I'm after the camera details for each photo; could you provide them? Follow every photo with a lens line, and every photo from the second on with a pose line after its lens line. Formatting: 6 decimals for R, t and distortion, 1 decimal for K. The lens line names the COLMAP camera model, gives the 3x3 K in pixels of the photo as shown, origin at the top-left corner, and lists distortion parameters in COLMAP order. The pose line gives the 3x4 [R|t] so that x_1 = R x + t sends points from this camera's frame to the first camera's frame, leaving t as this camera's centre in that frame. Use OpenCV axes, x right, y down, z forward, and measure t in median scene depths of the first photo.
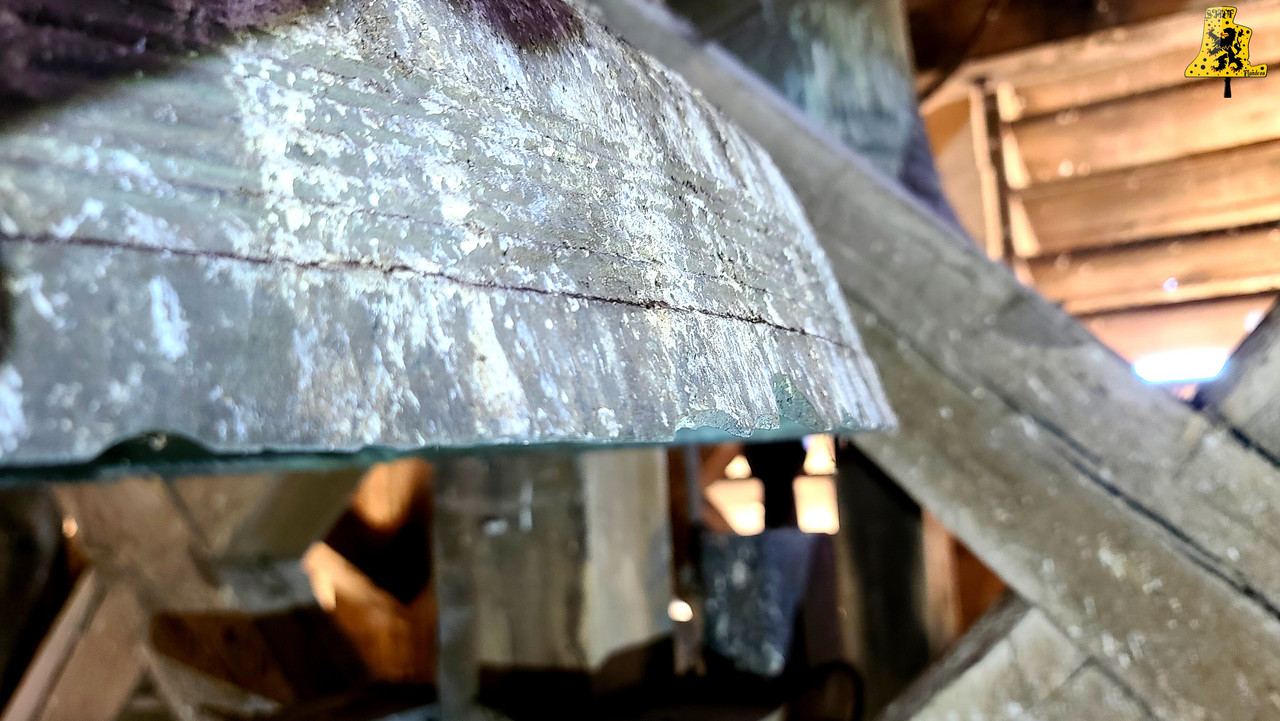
lens RADIAL K [[974.6, 0, 647.4], [0, 974.6, 354.6], [0, 0, 1]] dist [0.012949, -0.003000]
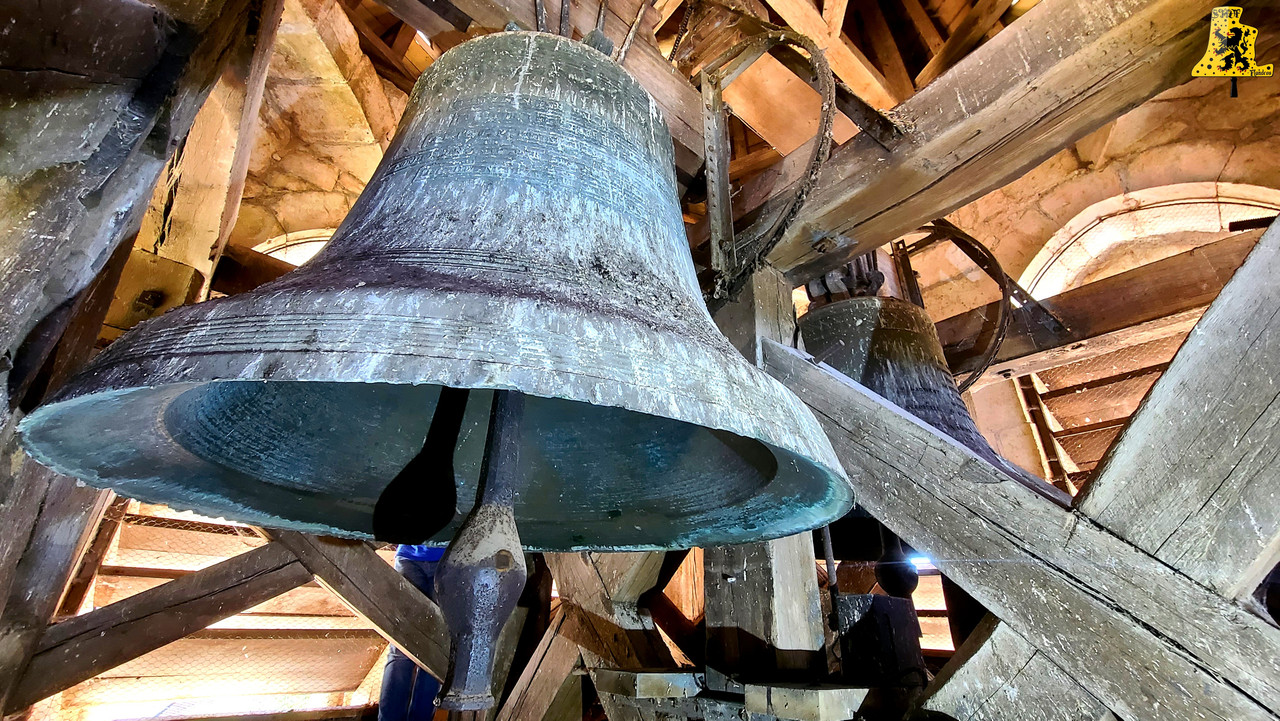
lens RADIAL K [[523.6, 0, 641.4], [0, 523.6, 364.2], [0, 0, 1]] dist [0.008343, -0.000055]
pose [[0.933060, -0.084169, -0.349734, 0.151638], [-0.037639, 0.944059, -0.327621, 0.161531], [0.357746, 0.318854, 0.877696, -0.357312]]
